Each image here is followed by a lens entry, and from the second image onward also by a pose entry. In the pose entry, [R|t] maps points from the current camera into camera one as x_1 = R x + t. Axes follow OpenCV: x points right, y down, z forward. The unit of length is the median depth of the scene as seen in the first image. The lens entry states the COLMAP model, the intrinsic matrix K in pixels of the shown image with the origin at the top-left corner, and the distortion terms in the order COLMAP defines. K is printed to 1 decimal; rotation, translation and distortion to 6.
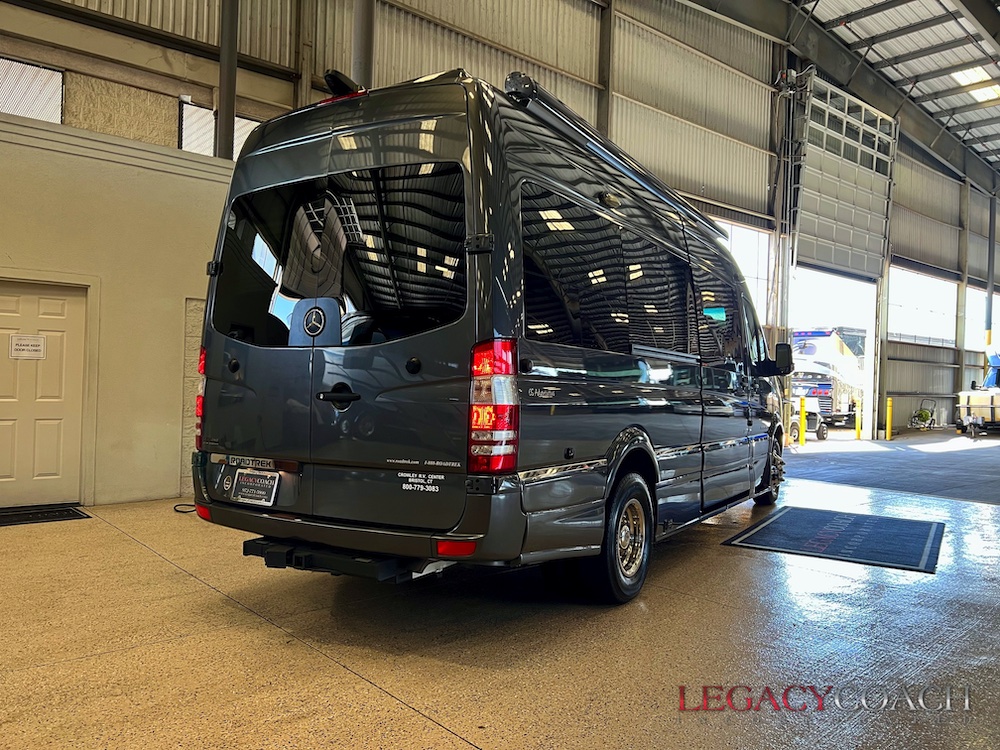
lens RADIAL K [[755.3, 0, 498.5], [0, 755.3, 366.8], [0, 0, 1]] dist [0.047408, -0.060143]
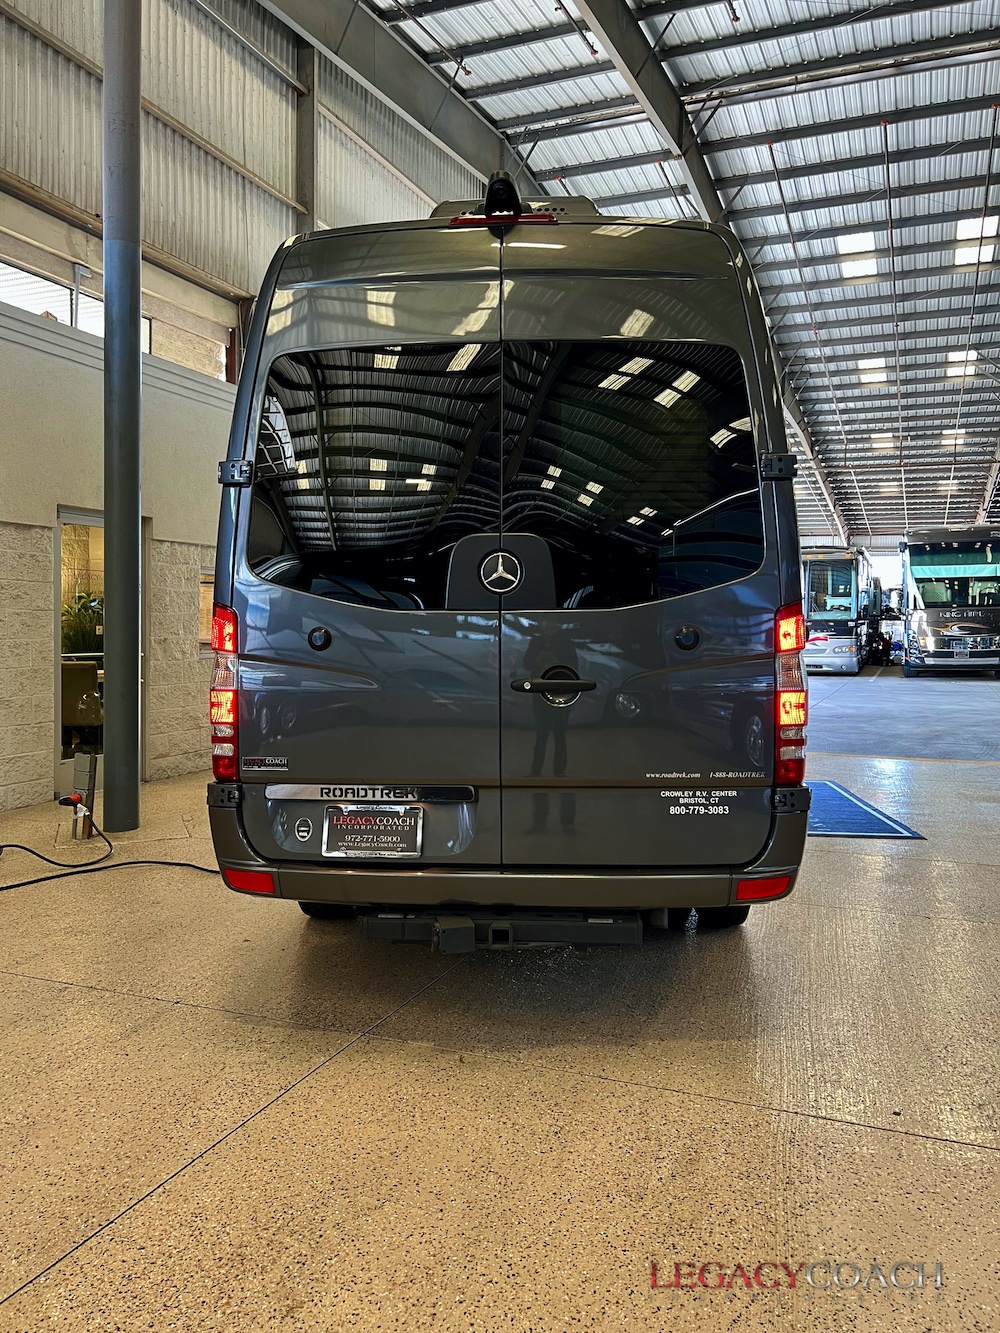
lens RADIAL K [[1006.8, 0, 497.1], [0, 1006.8, 670.2], [0, 0, 1]] dist [0.047408, -0.060143]
pose [[0.887374, -0.036856, 0.459575, -0.184043], [0.004130, 0.997395, 0.072014, -0.010506], [-0.461032, -0.062005, 0.885215, 0.067625]]
